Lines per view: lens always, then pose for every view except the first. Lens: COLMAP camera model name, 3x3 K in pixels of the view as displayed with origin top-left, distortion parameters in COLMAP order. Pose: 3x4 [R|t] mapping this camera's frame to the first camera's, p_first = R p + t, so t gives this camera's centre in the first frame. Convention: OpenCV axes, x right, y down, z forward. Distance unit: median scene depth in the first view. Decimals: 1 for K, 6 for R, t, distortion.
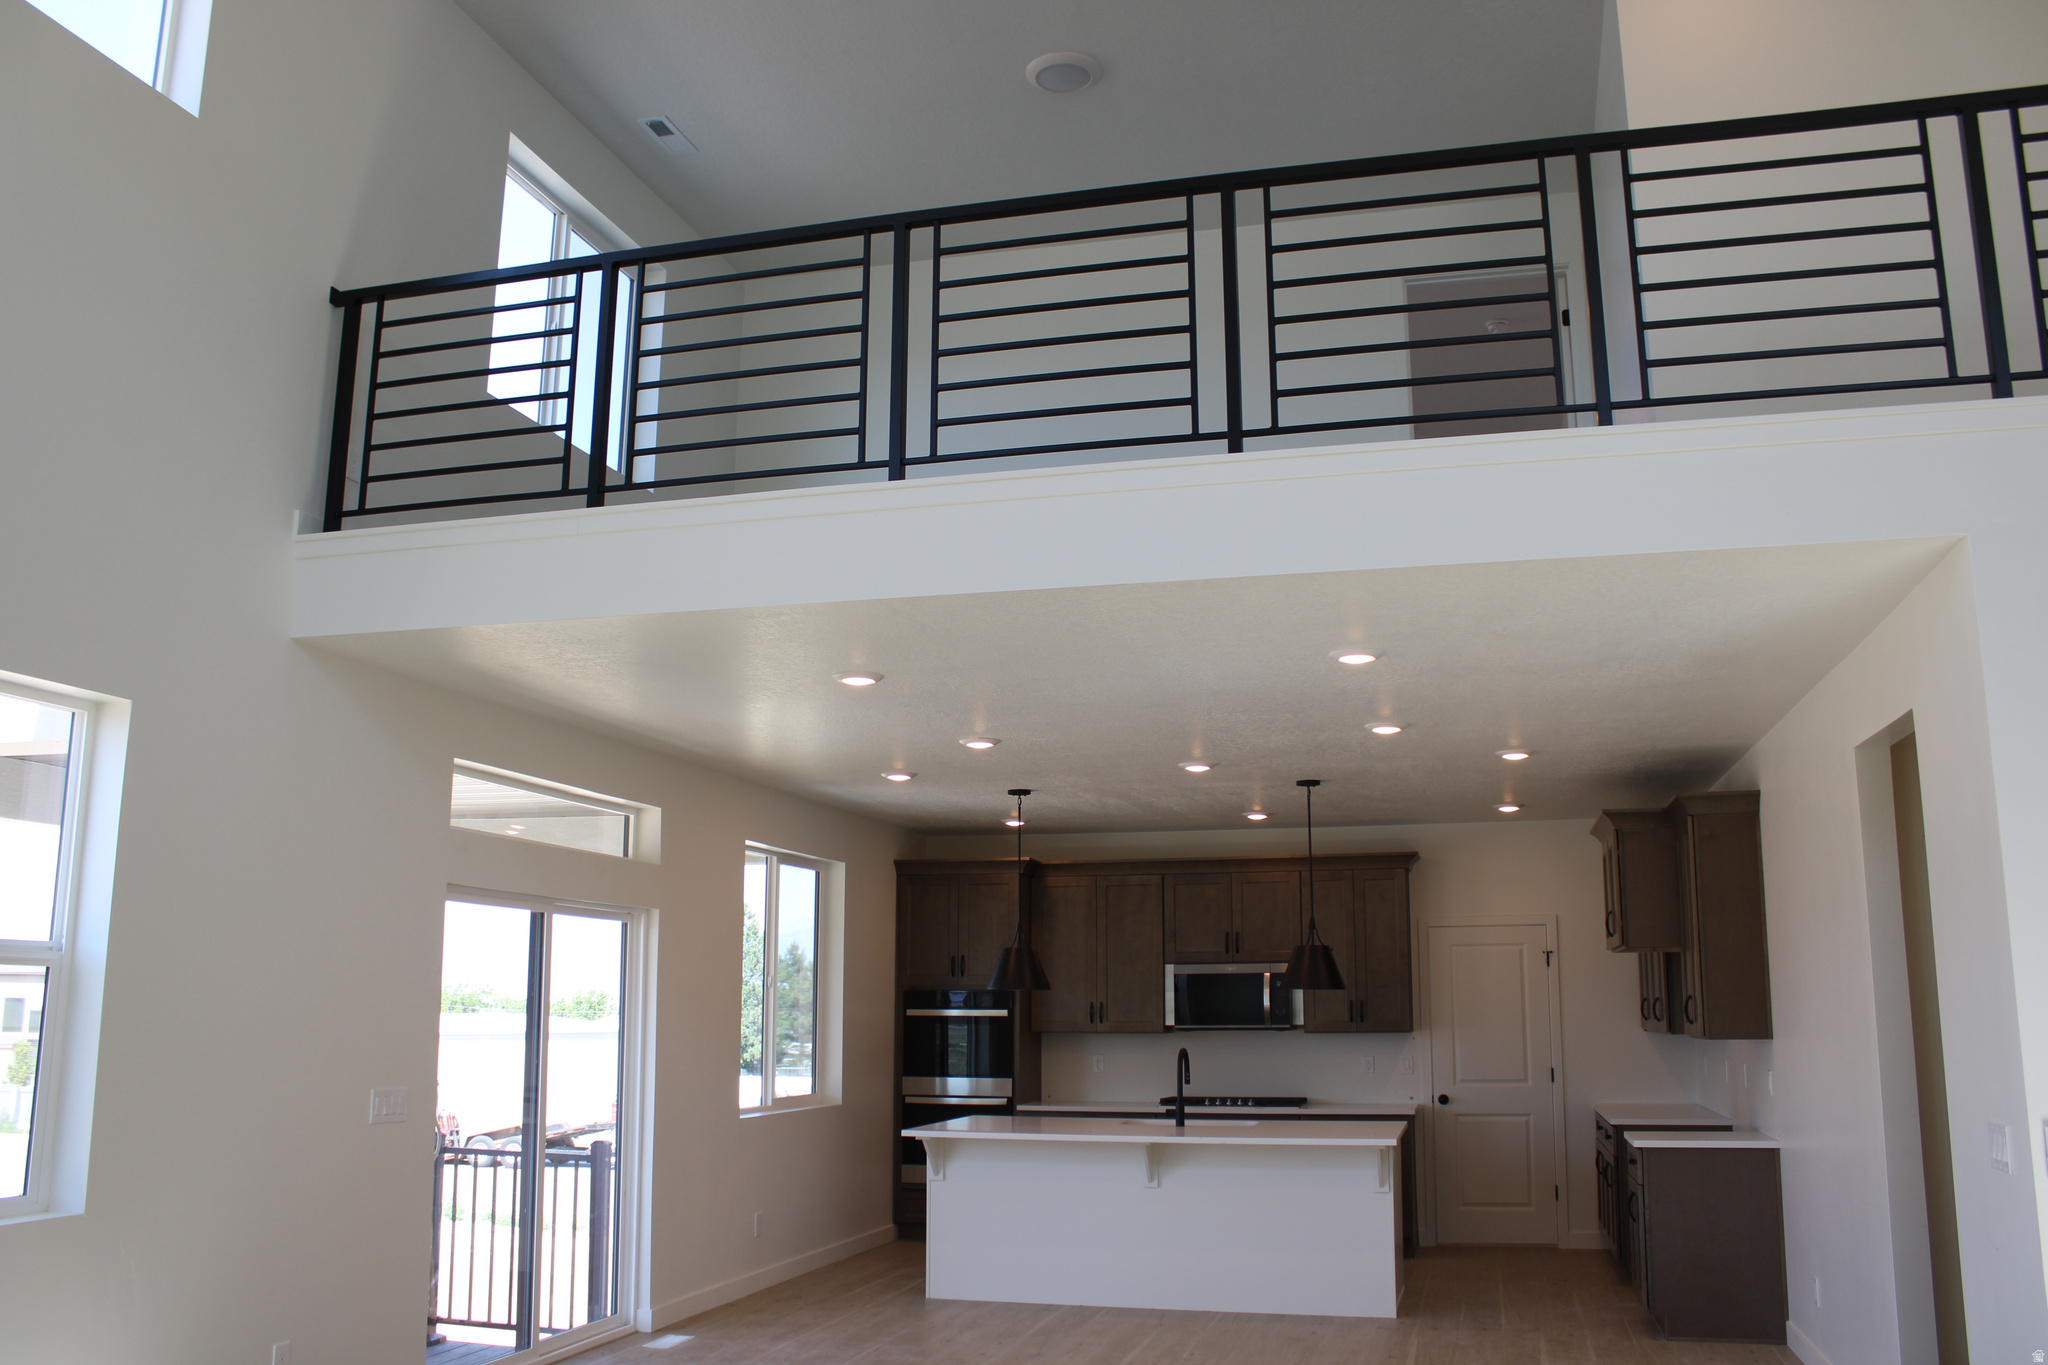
lens RADIAL K [[1724.8, 0, 1020.4], [0, 1724.8, 682.8], [0, 0, 1]] dist [-0.142462, 0.099627]
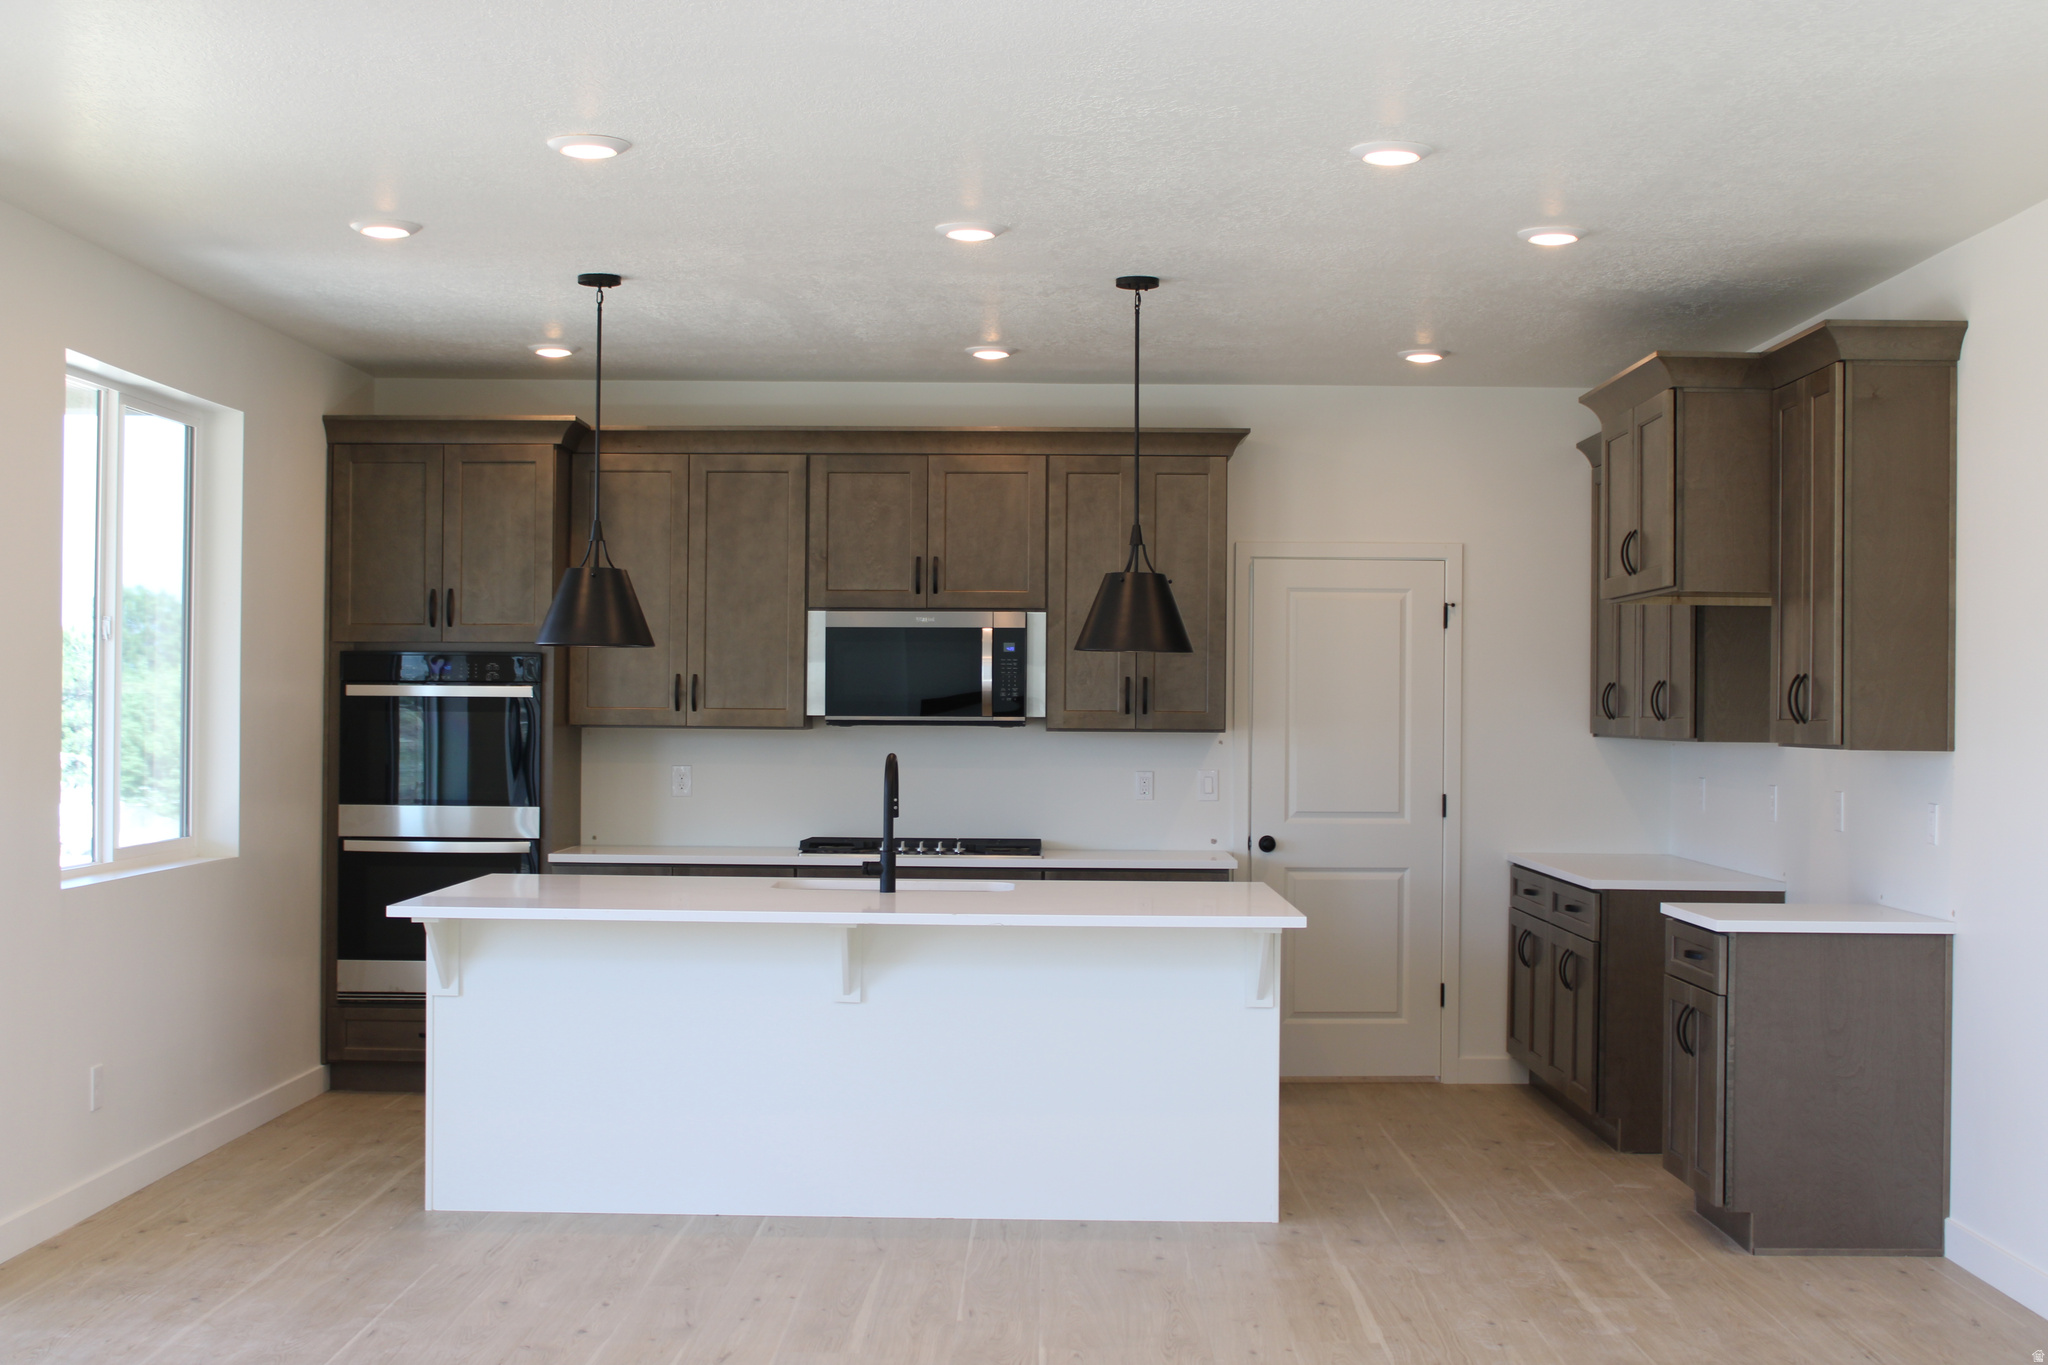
lens RADIAL K [[2518.8, 0, 1016.2], [0, 2518.8, 670.2], [0, 0, 1]] dist [-0.056658, 0.000000]
pose [[0.968933, 0.008825, 0.247166, -0.061759], [-0.051471, 0.984677, 0.166618, 0.042947], [-0.241909, -0.174164, 0.954540, 0.189655]]
